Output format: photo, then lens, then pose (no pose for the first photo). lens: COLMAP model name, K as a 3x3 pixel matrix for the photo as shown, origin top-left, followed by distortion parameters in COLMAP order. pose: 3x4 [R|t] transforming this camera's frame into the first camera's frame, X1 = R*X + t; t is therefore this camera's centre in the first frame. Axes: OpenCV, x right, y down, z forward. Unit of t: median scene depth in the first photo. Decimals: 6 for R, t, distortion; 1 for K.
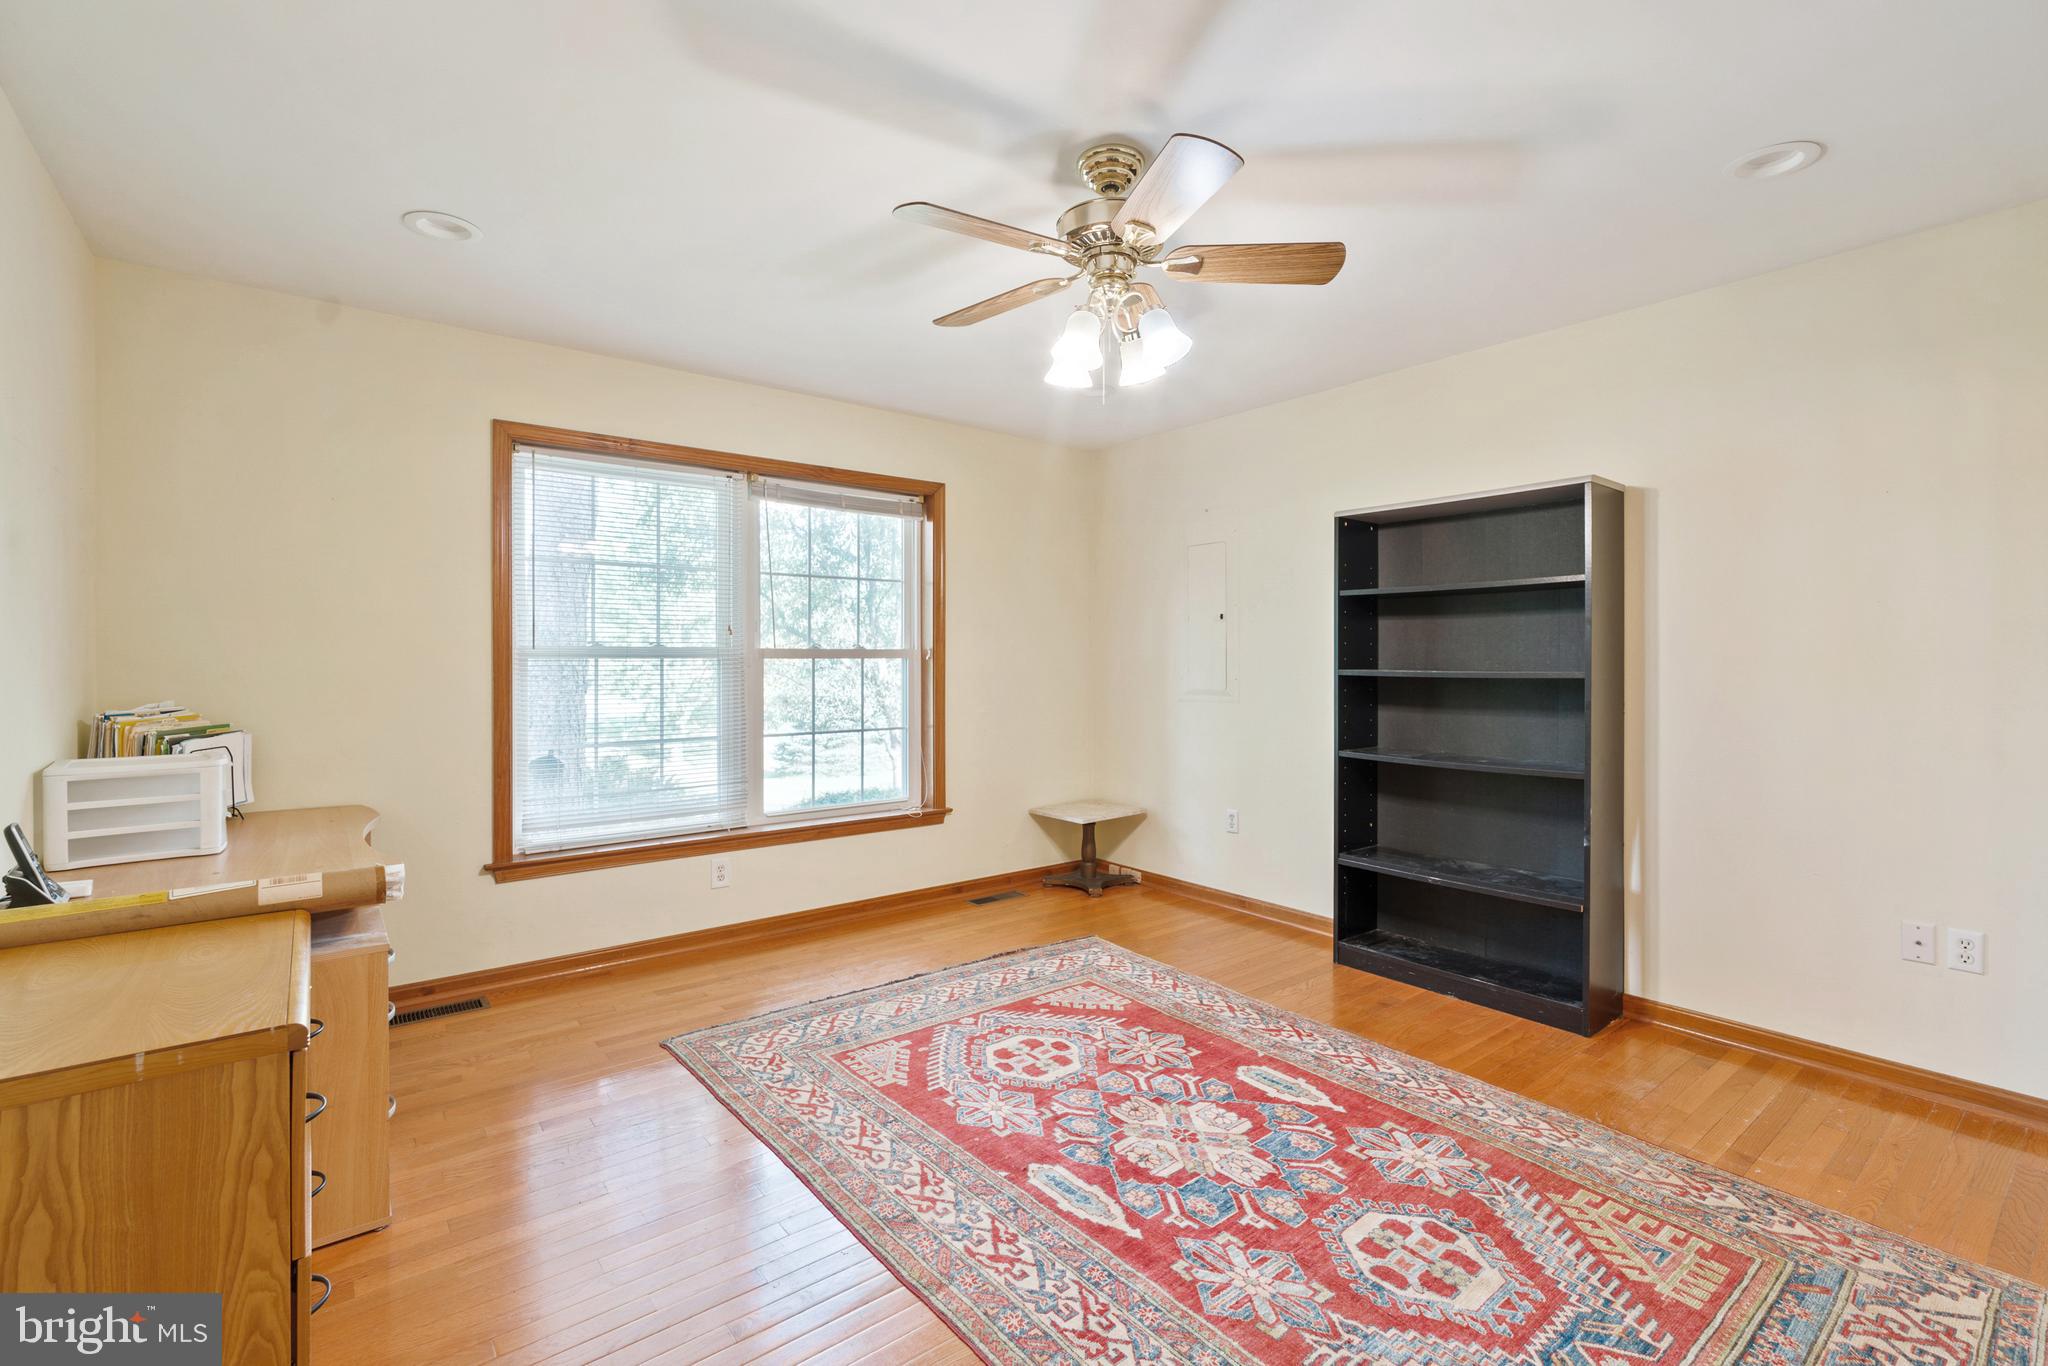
lens RADIAL K [[899.3, 0, 1024.1], [0, 899.3, 670.5], [0, 0, 1]] dist [-0.002167, 0.000088]
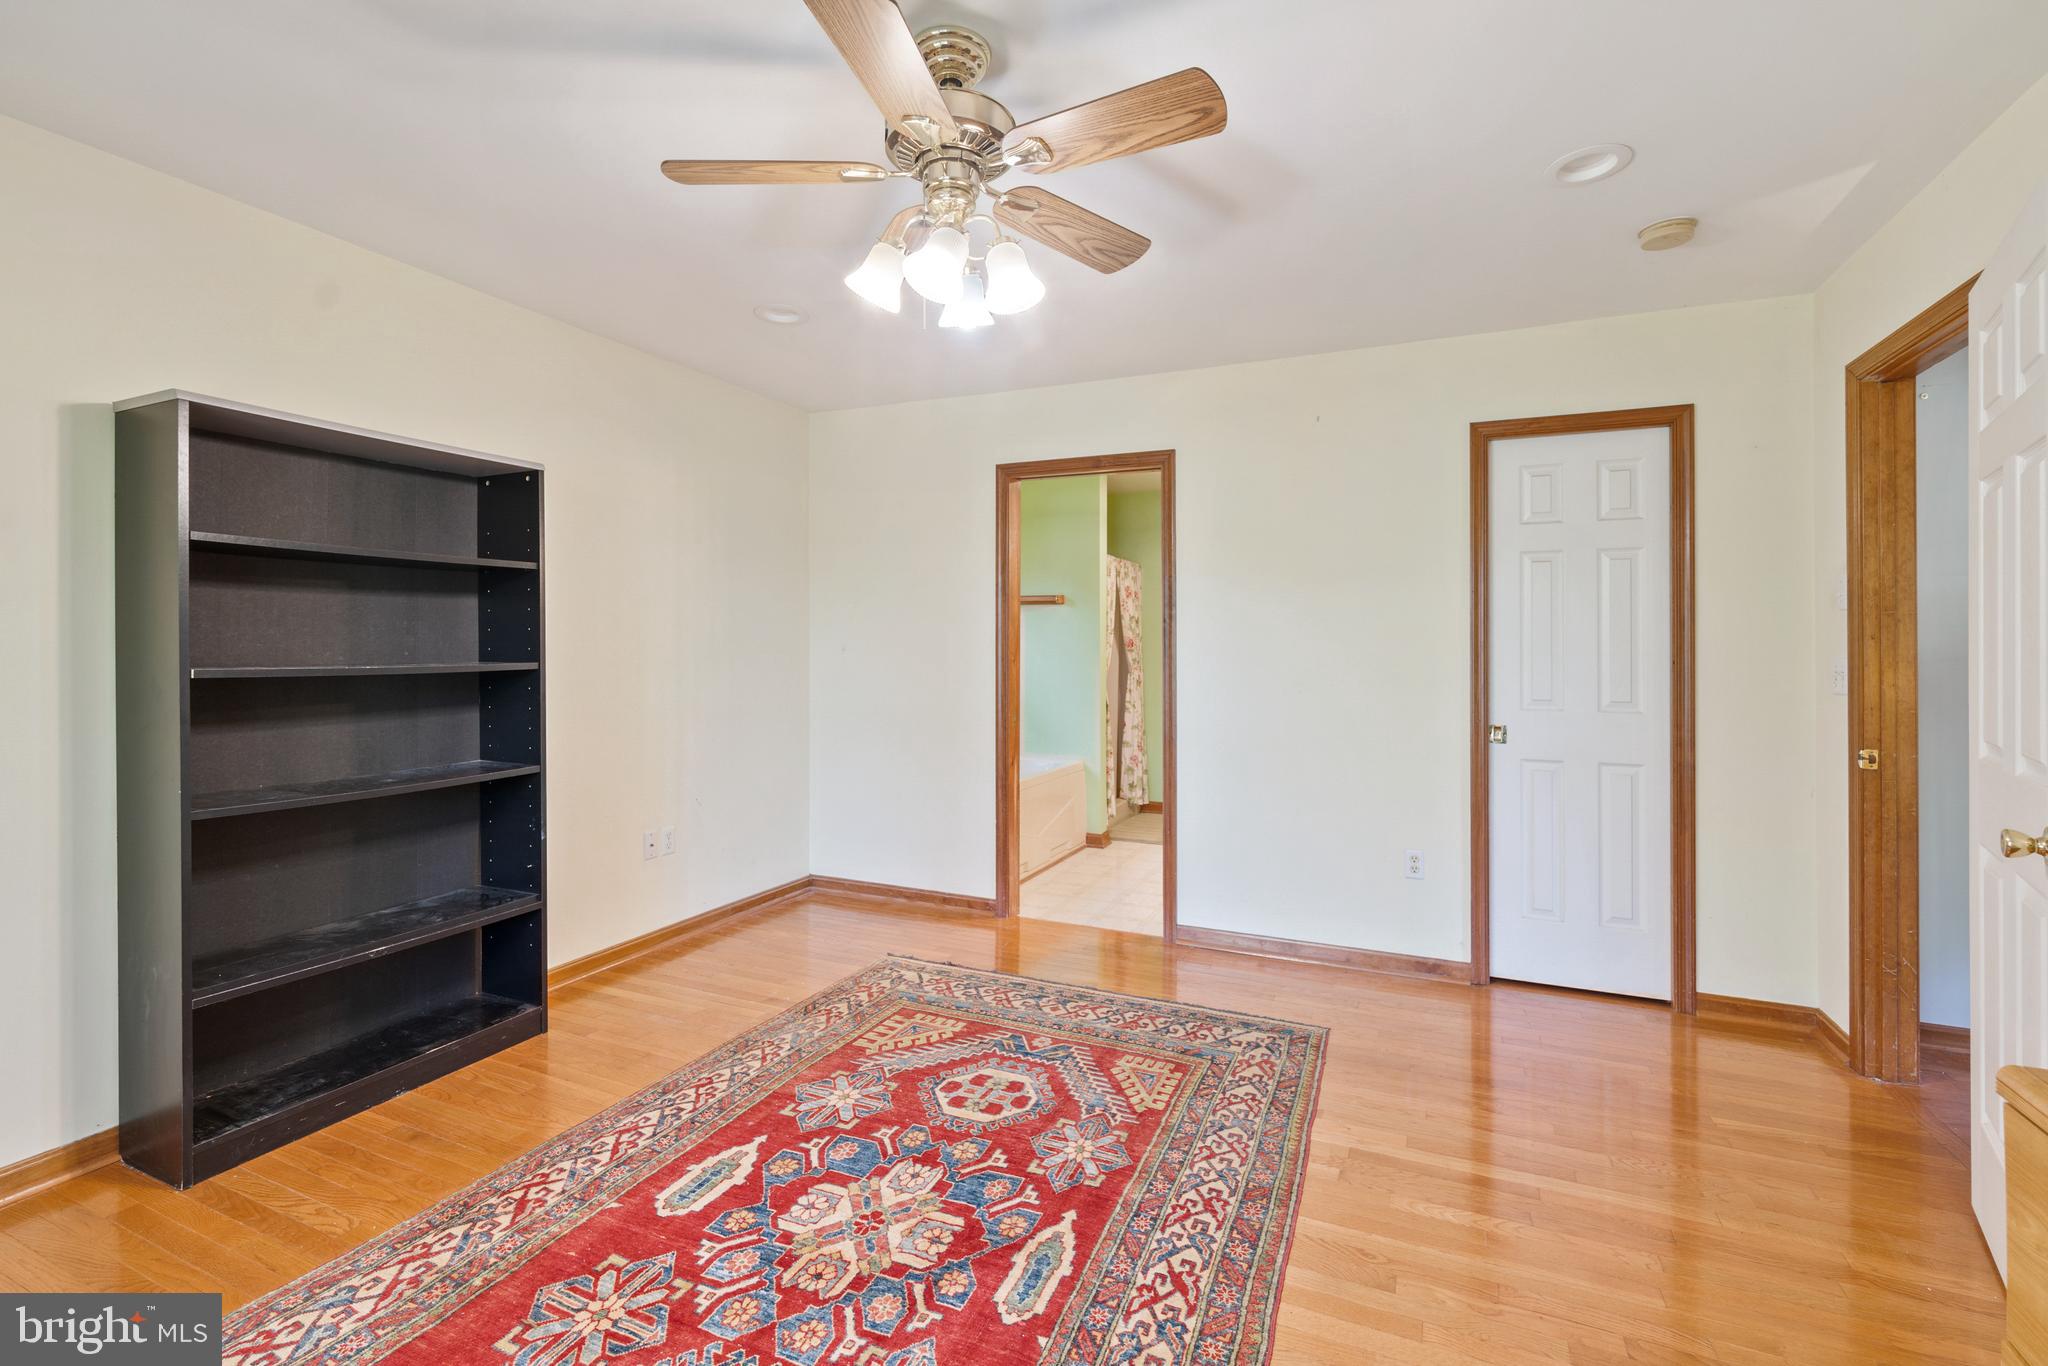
lens RADIAL K [[899.3, 0, 1031.9], [0, 899.3, 644.9], [0, 0, 1]] dist [-0.002167, 0.000088]
pose [[-0.461437, -0.000673, 0.887173, -0.678834], [0.008121, 0.999955, 0.004983, -0.024456], [-0.887136, 0.009504, -0.461411, 1.338599]]
